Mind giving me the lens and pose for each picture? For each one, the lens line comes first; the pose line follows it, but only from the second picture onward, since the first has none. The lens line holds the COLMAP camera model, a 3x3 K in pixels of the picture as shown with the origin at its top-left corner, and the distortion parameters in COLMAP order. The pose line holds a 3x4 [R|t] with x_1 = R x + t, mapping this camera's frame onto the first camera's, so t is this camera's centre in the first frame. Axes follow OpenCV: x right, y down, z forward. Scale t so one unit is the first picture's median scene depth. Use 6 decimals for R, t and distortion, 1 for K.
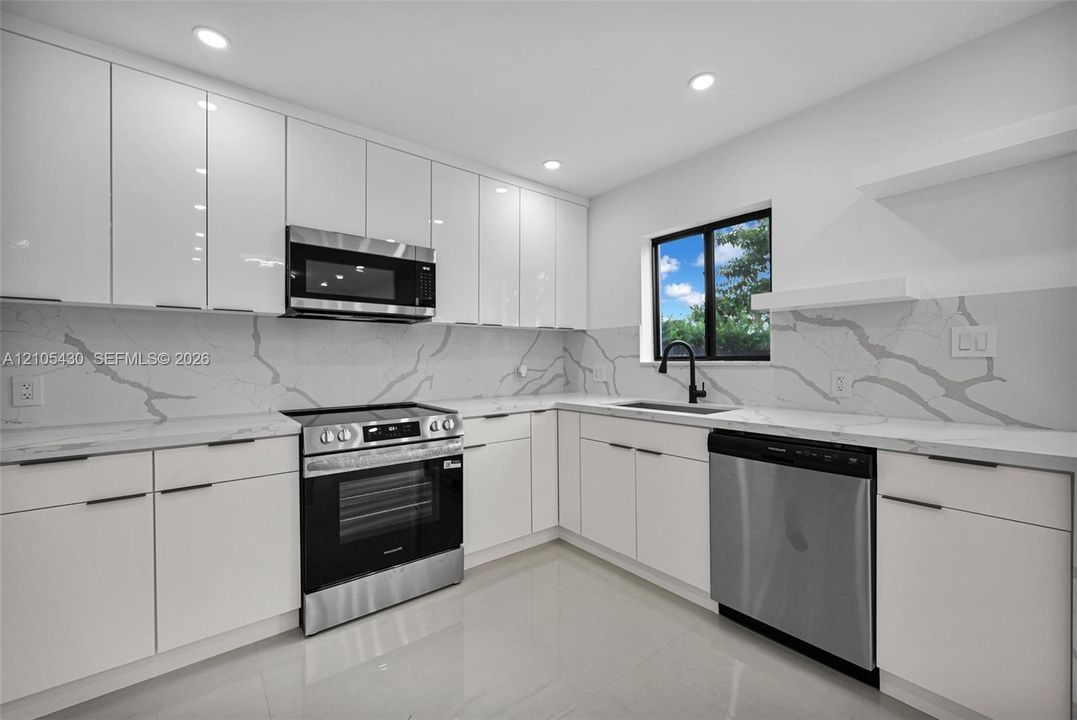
lens RADIAL K [[436.6, 0, 539.4], [0, 436.6, 358.7], [0, 0, 1]] dist [-0.000577, -0.000021]
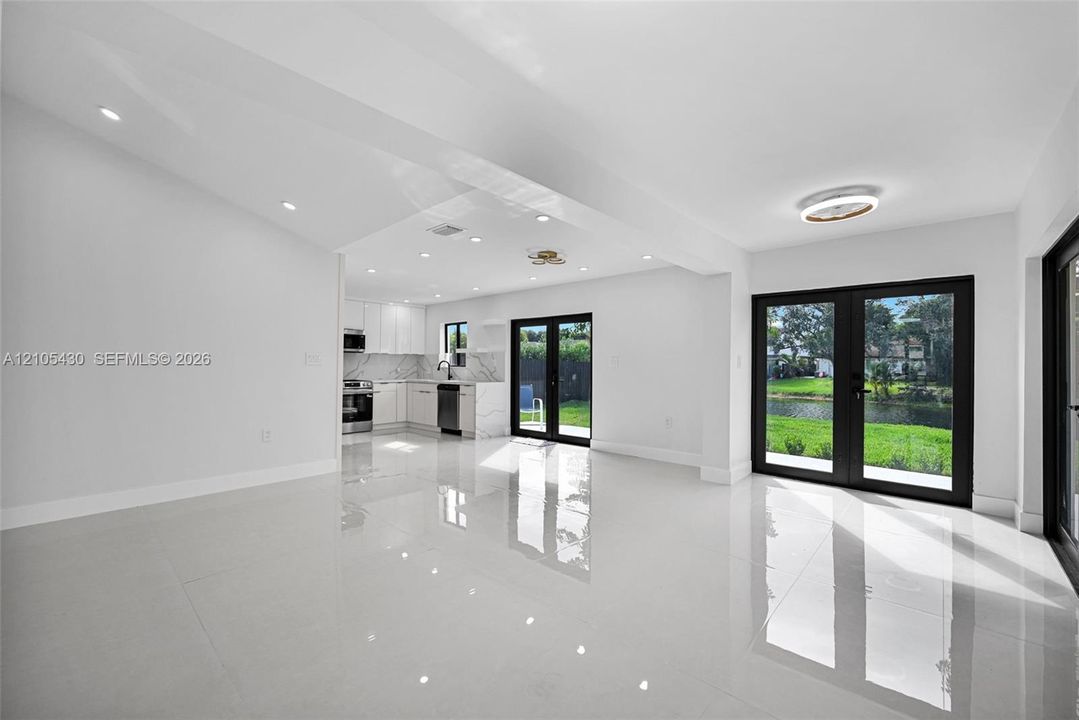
lens RADIAL K [[437.5, 0, 538.4], [0, 437.5, 363.1], [0, 0, 1]] dist [-0.000577, -0.000021]
pose [[0.988869, 0.013780, 0.148152, 0.490351], [-0.012835, 0.999891, -0.007335, -0.006062], [-0.148237, 0.005352, 0.988937, -2.118546]]
